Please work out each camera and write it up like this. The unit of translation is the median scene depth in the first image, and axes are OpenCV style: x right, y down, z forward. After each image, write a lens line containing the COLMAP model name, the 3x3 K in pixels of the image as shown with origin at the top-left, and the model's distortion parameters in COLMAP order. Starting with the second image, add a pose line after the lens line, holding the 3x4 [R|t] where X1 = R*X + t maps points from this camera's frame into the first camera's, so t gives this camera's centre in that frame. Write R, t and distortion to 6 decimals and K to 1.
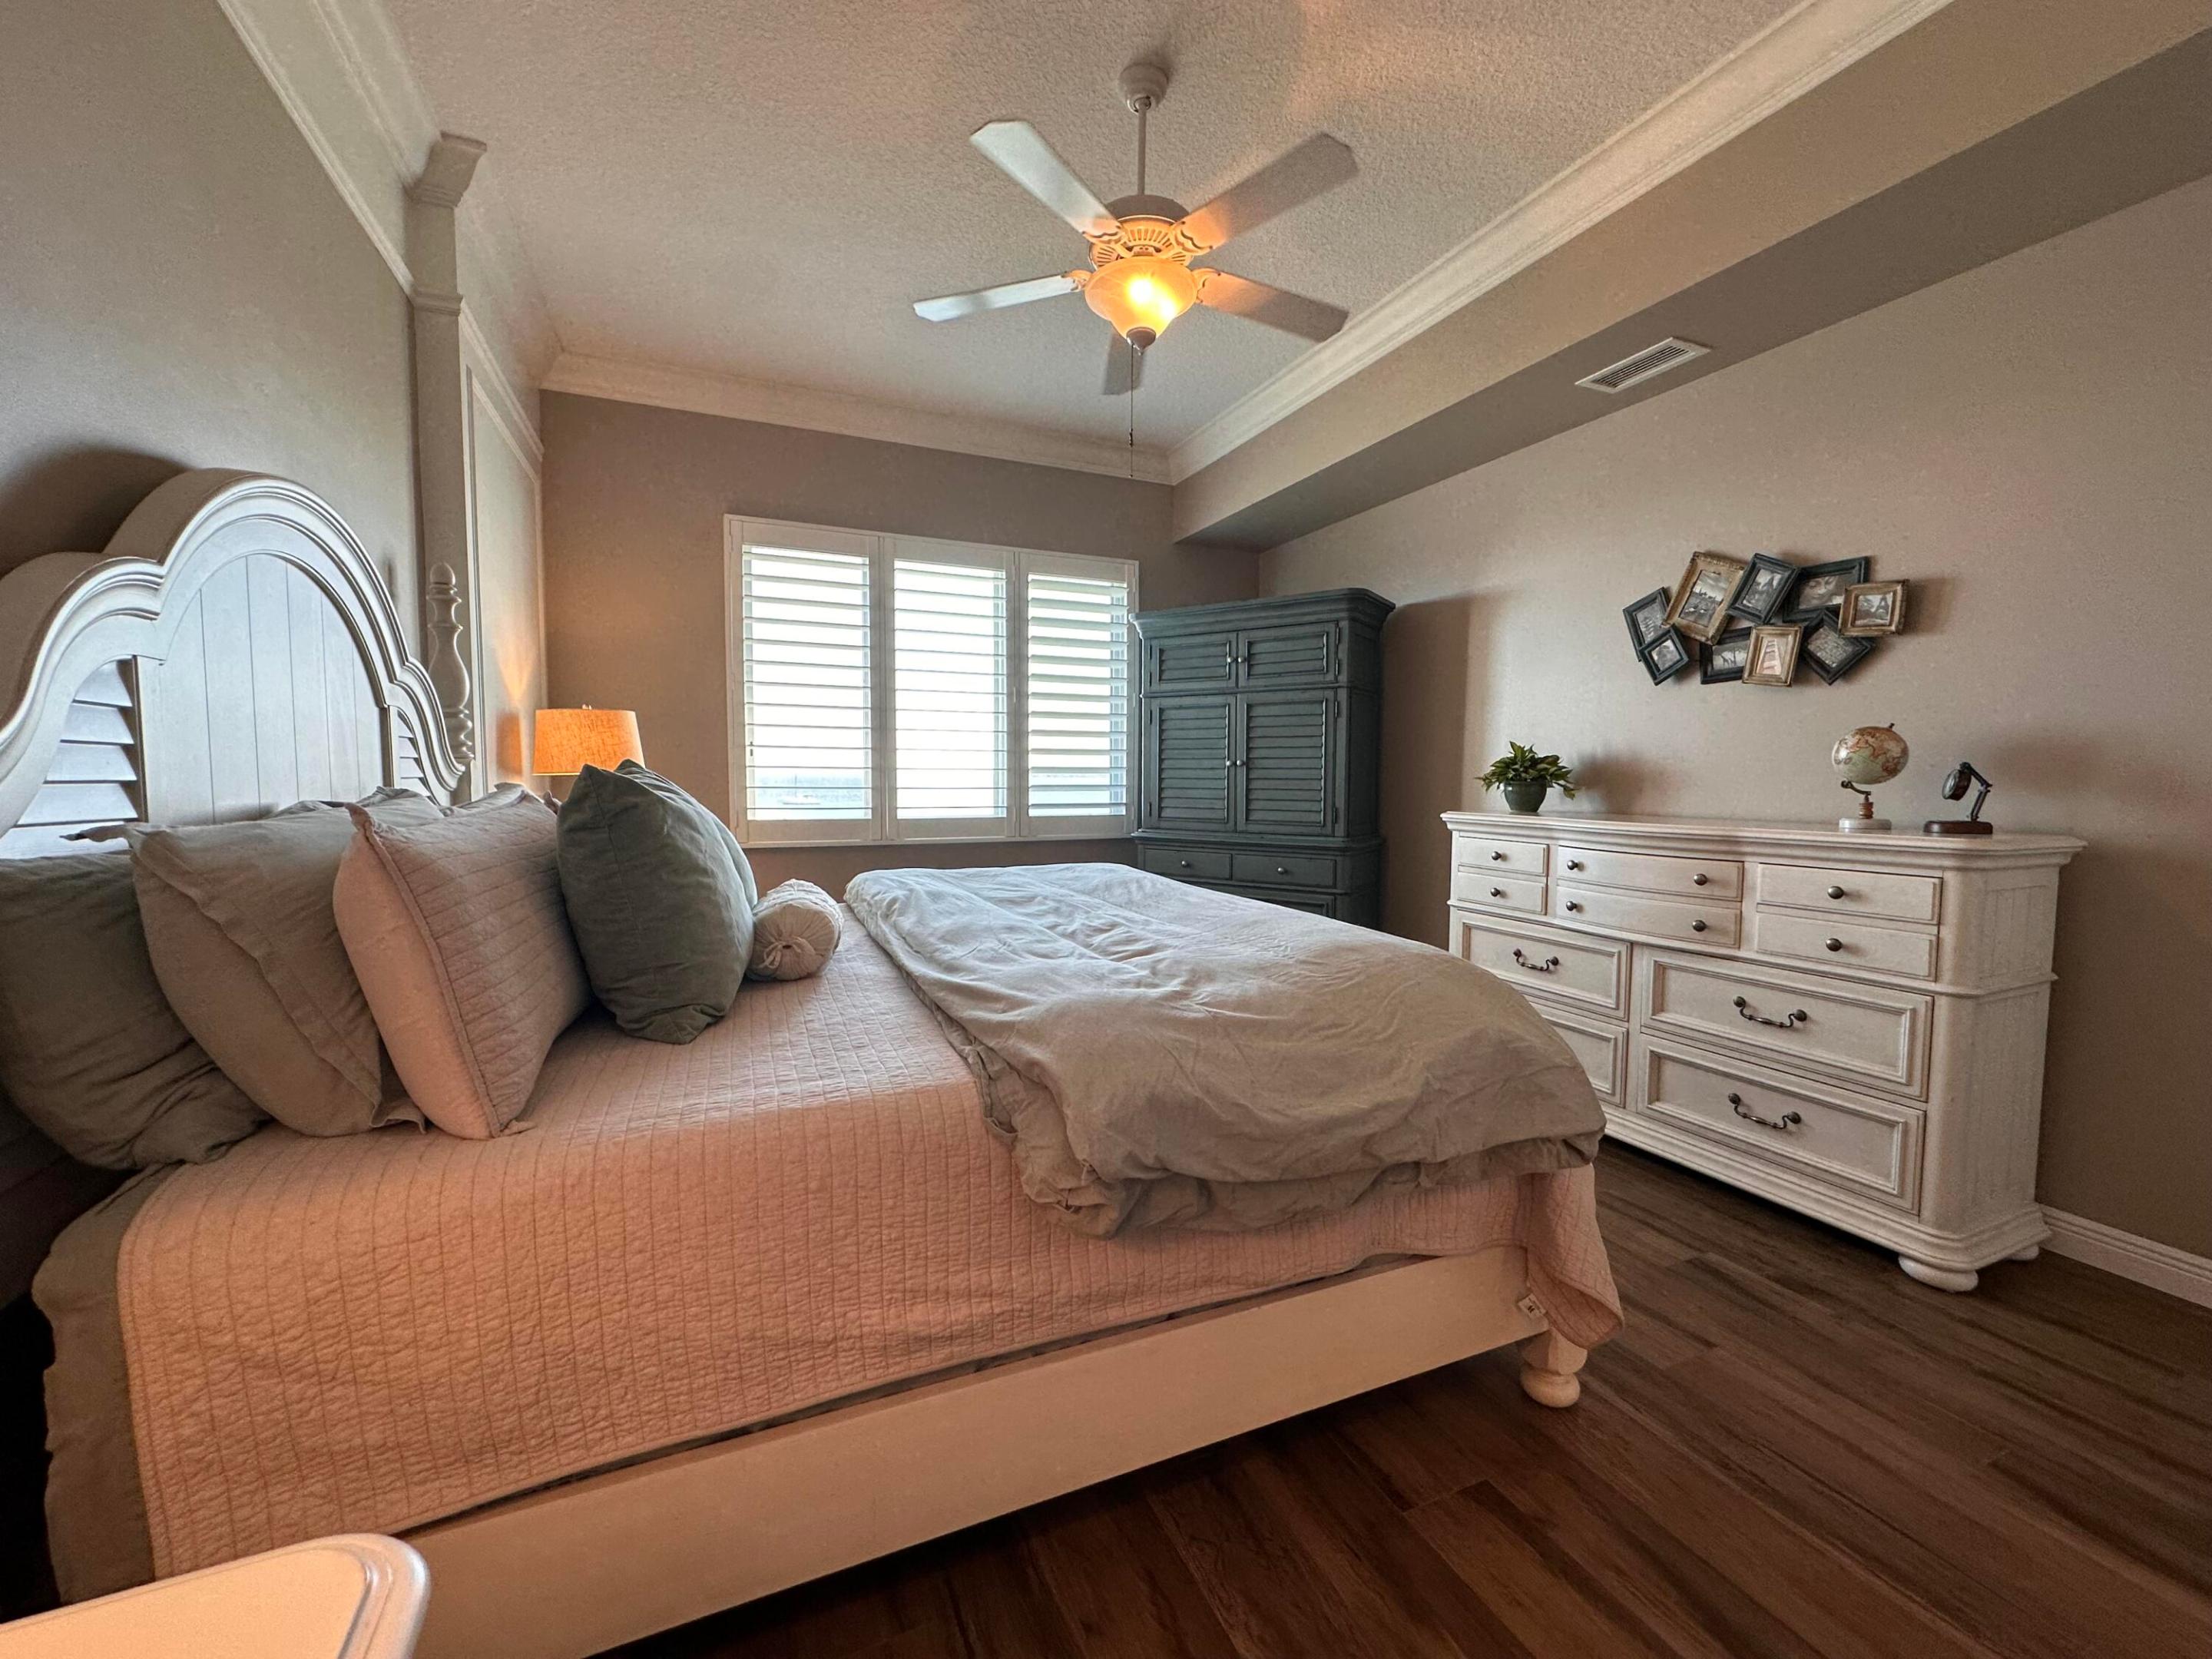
lens RADIAL K [[881.6, 0, 1109.3], [0, 881.6, 829.6], [0, 0, 1]] dist [-0.003786, 0.000965]
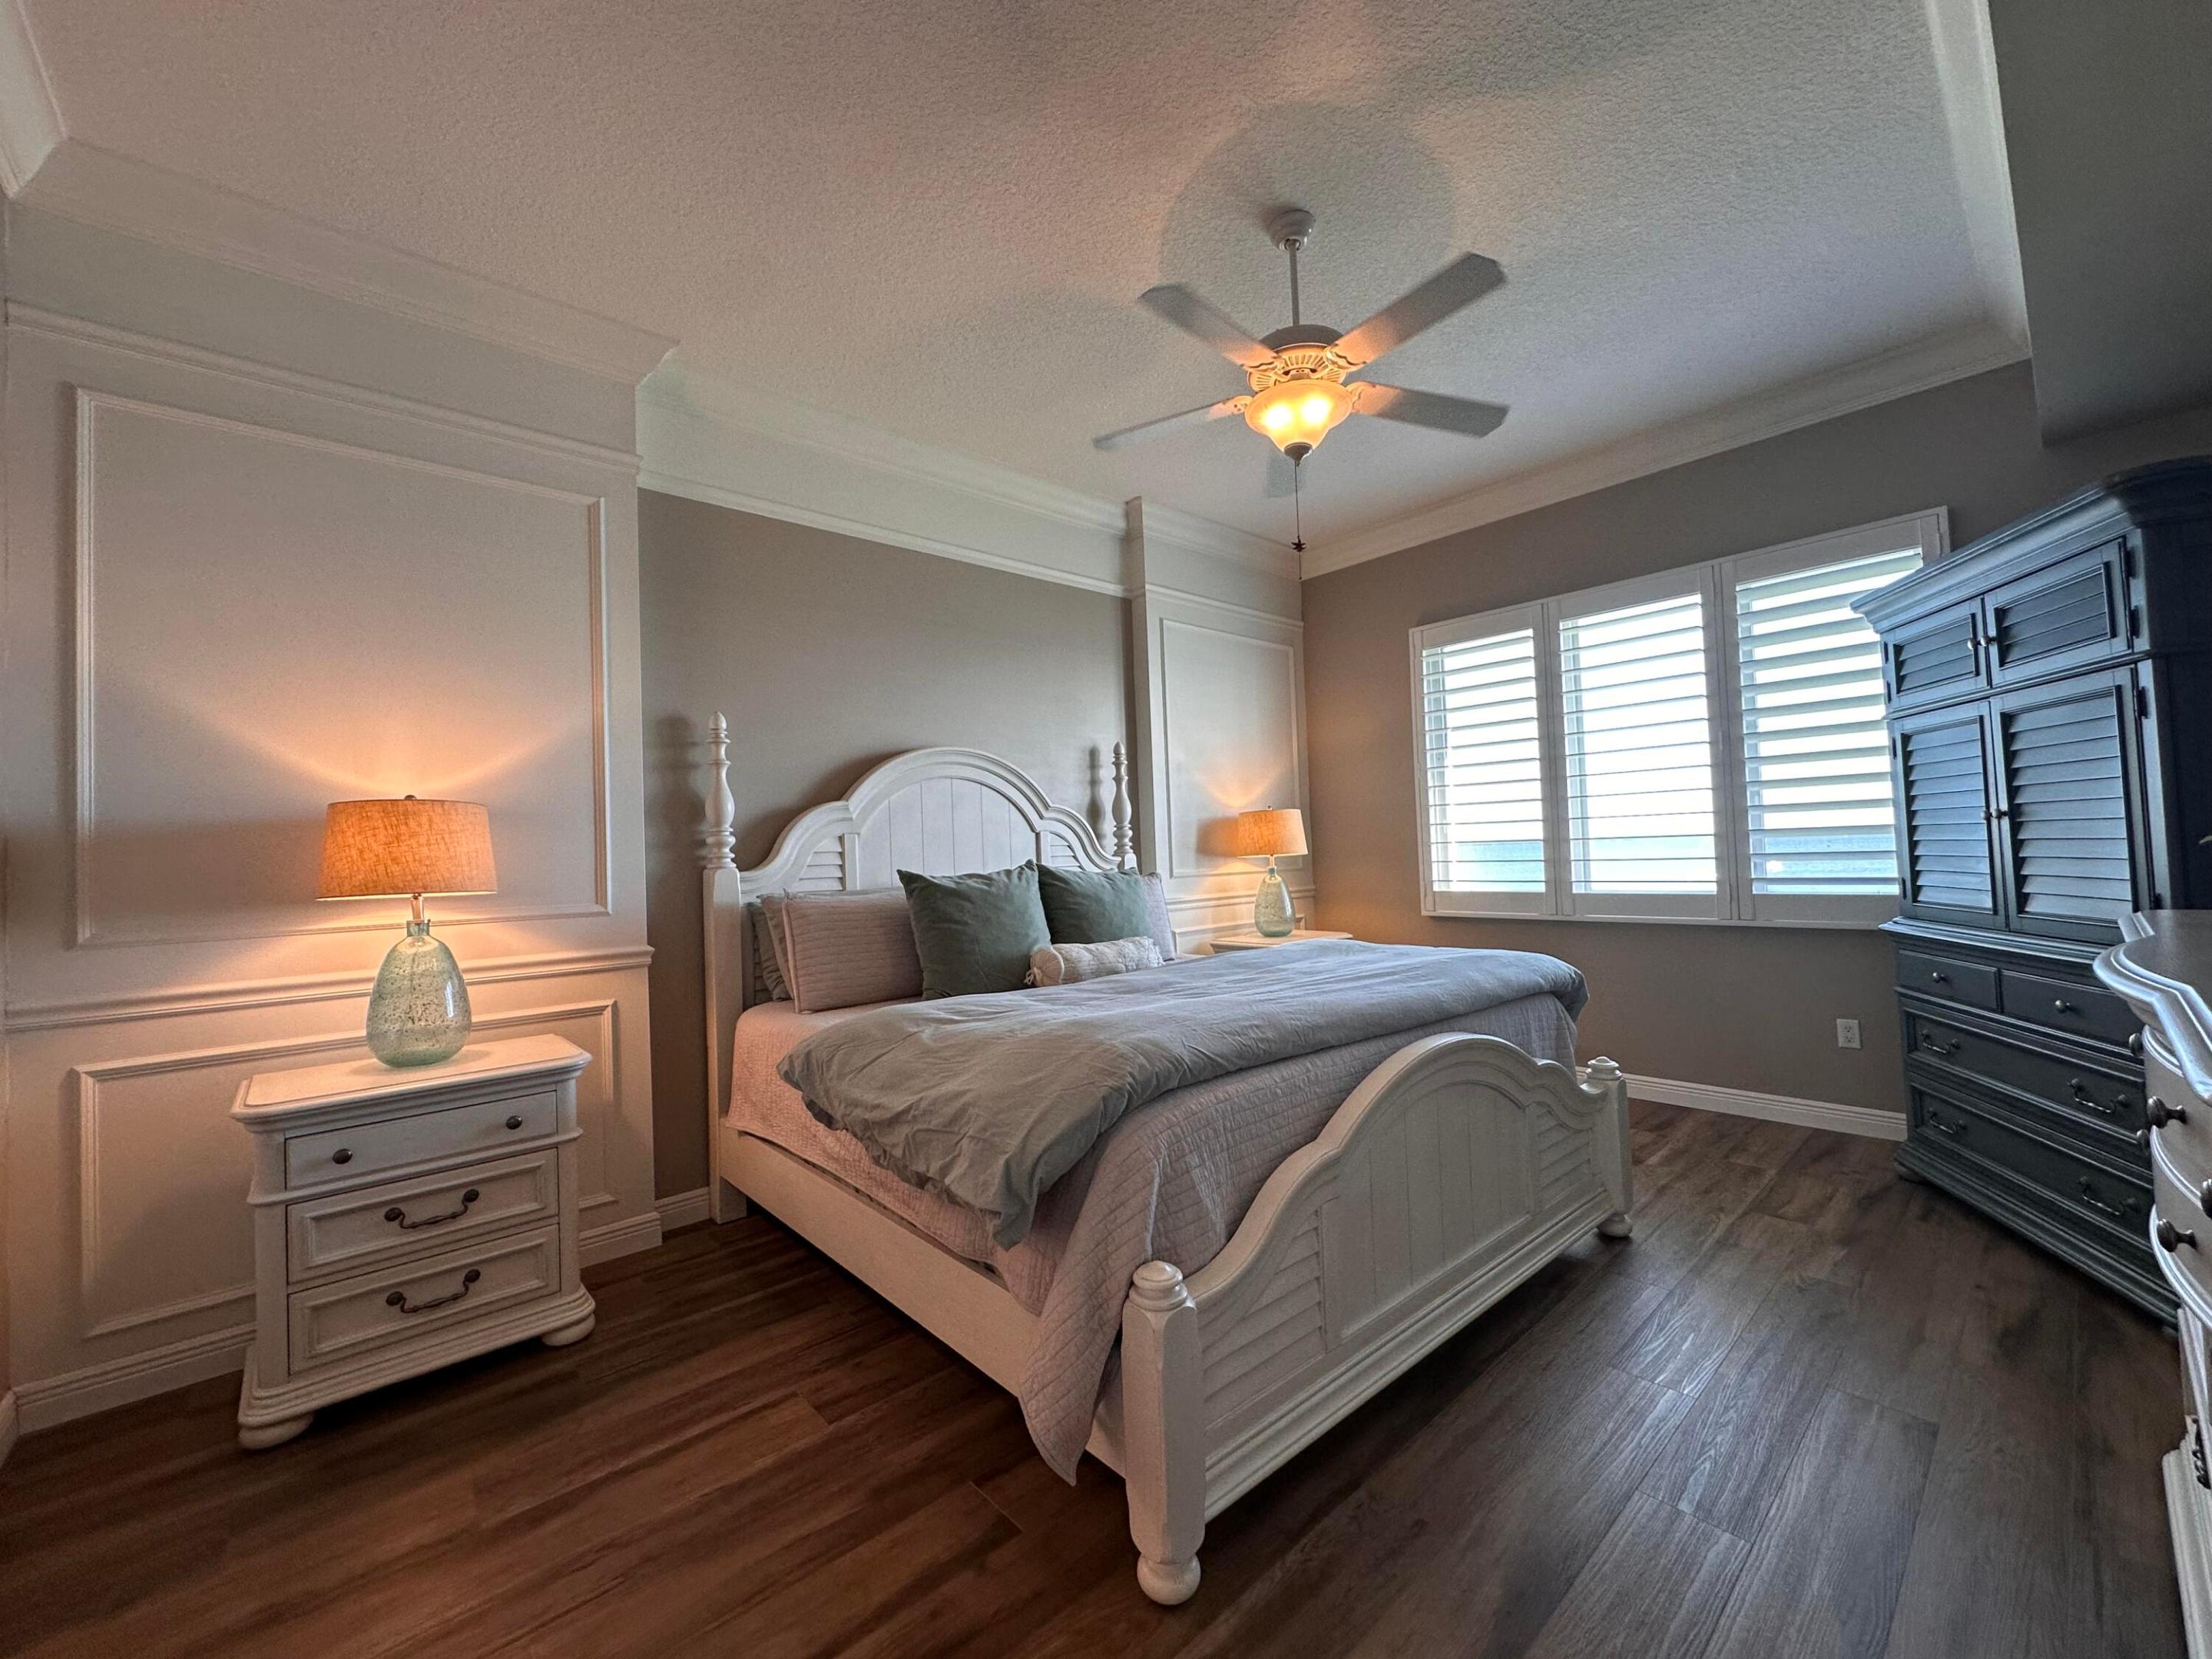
lens RADIAL K [[881.6, 0, 1106.6], [0, 881.6, 831.2], [0, 0, 1]] dist [-0.003786, 0.000965]
pose [[0.306912, -0.039958, -0.950899, 0.831880], [-0.021780, 0.998562, -0.048990, -0.035702], [0.951489, 0.035746, 0.305600, 0.405892]]
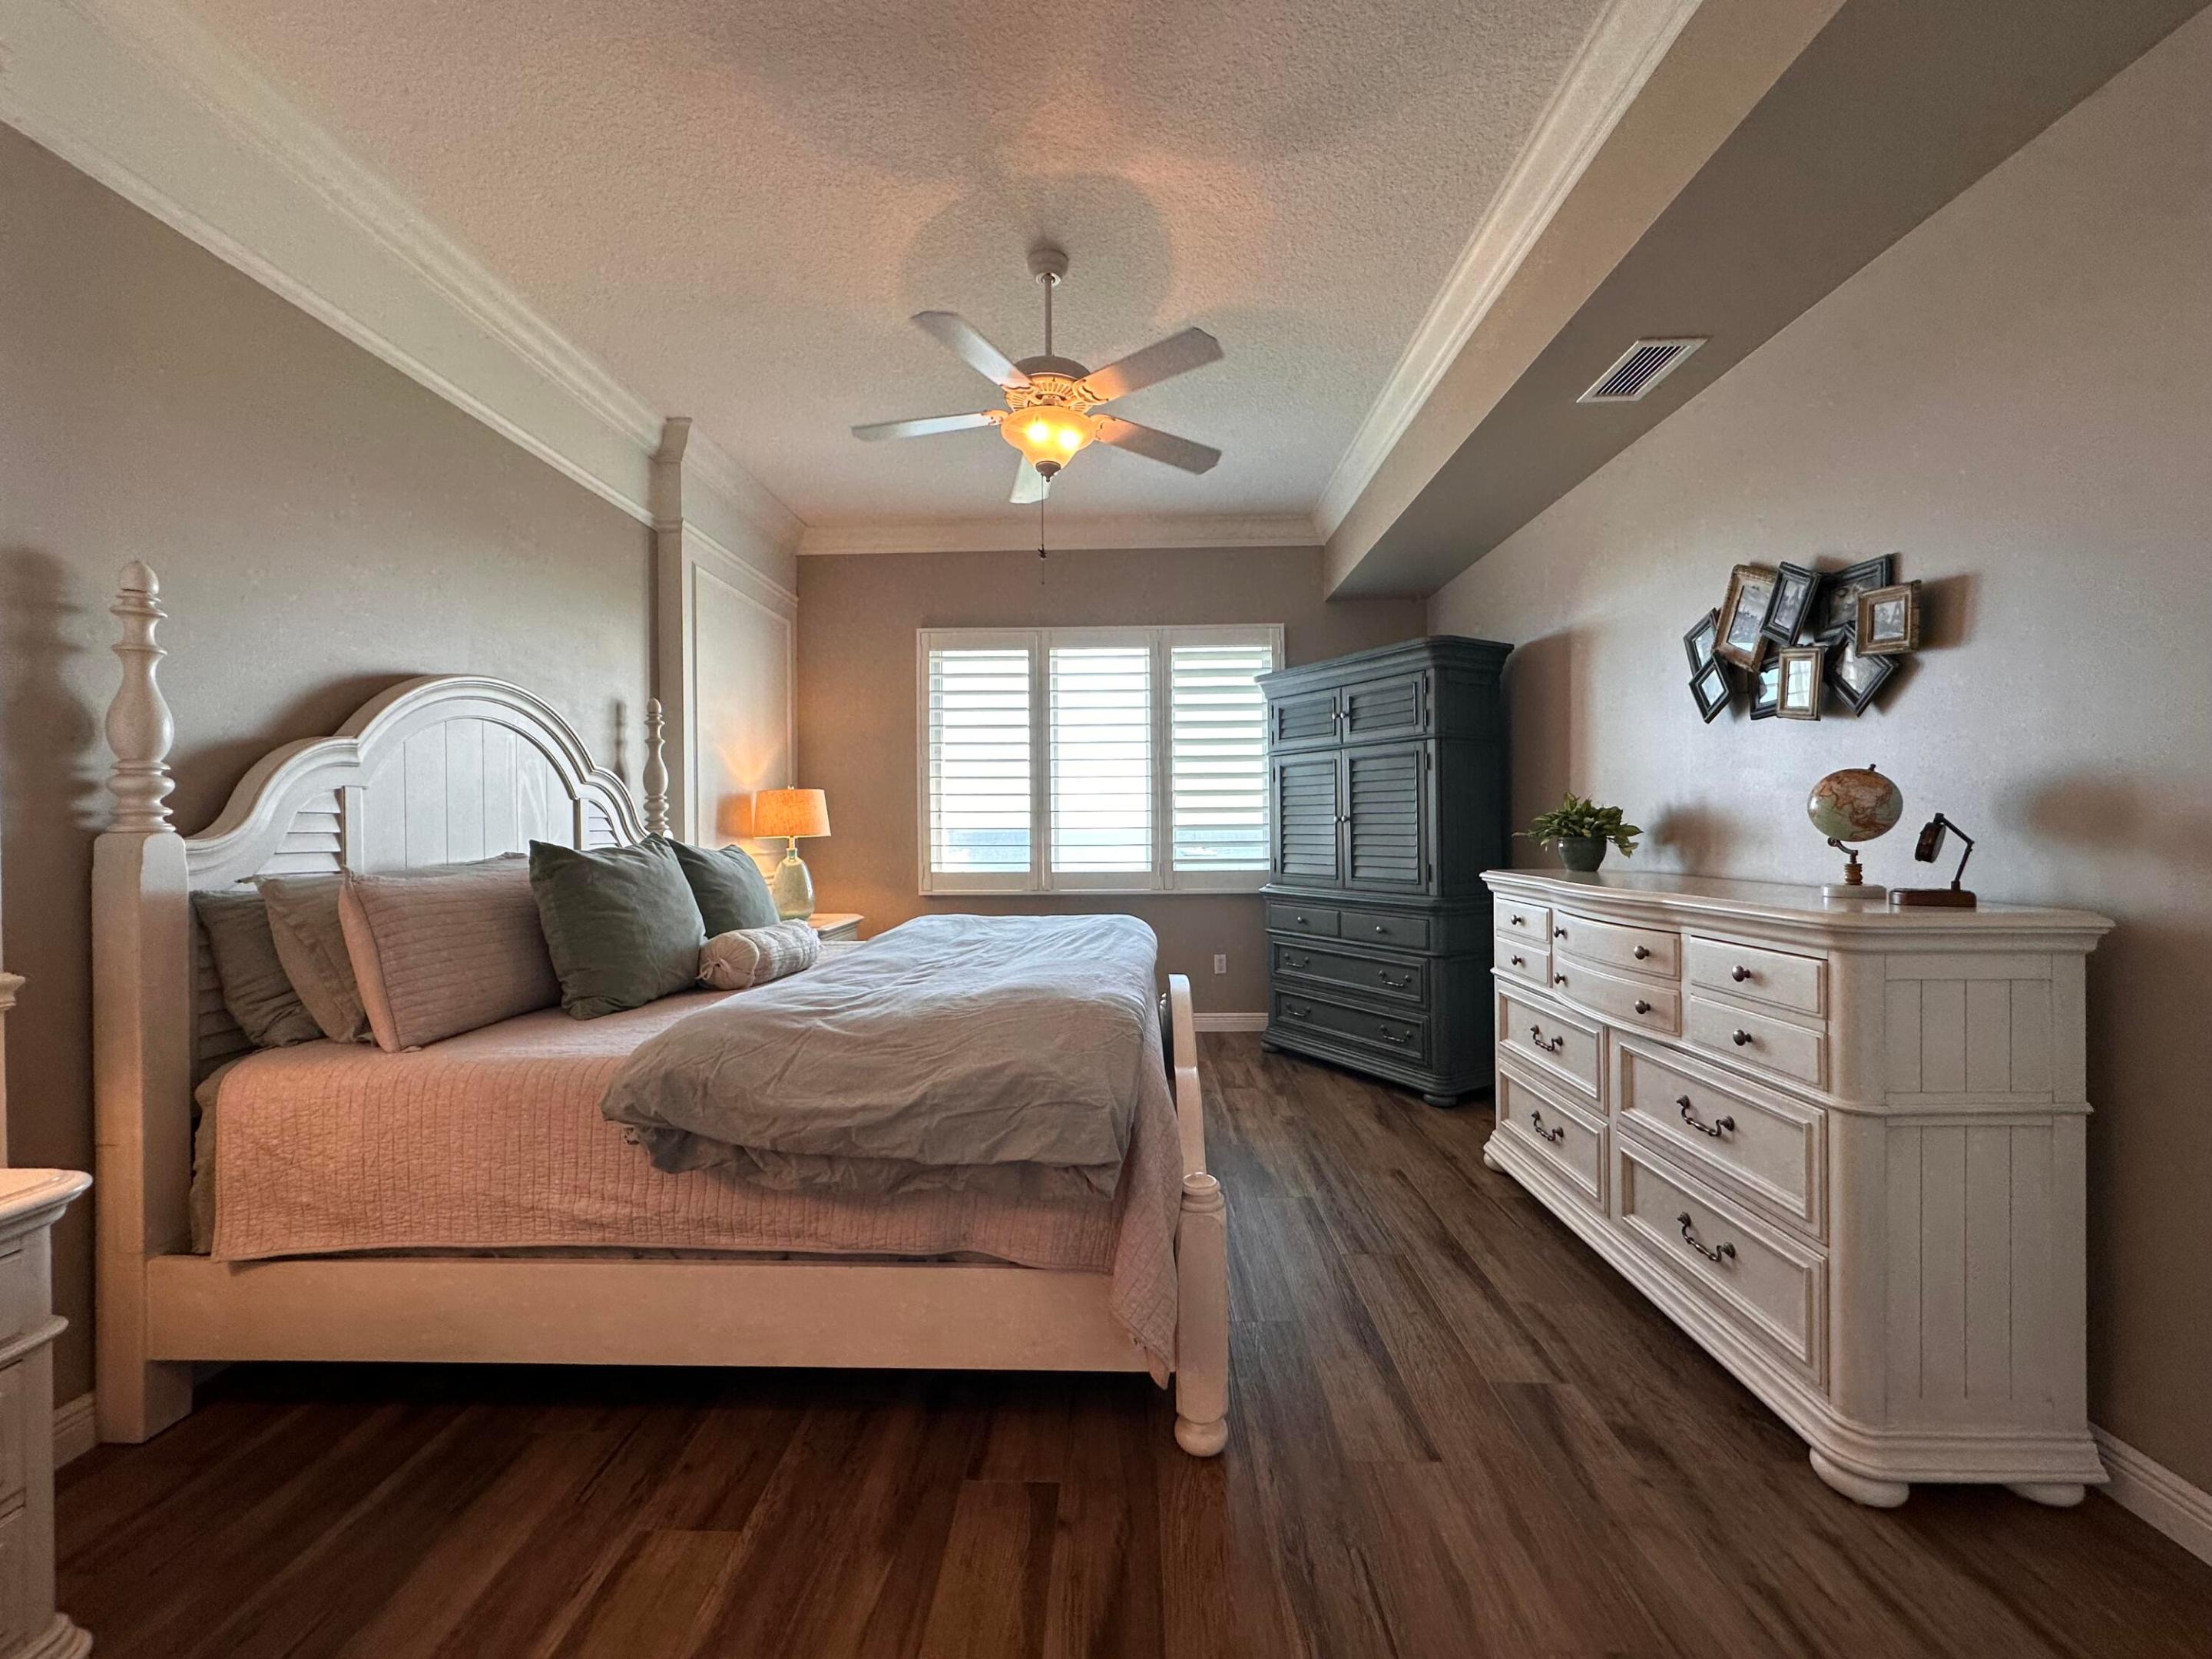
lens RADIAL K [[881.6, 0, 1110.1], [0, 881.6, 828.9], [0, 0, 1]] dist [-0.003786, 0.000965]
pose [[0.904132, -0.012420, -0.427072, 0.528470], [-0.013021, 0.998312, -0.056599, -0.007885], [0.427054, 0.056734, 0.902444, -0.005219]]
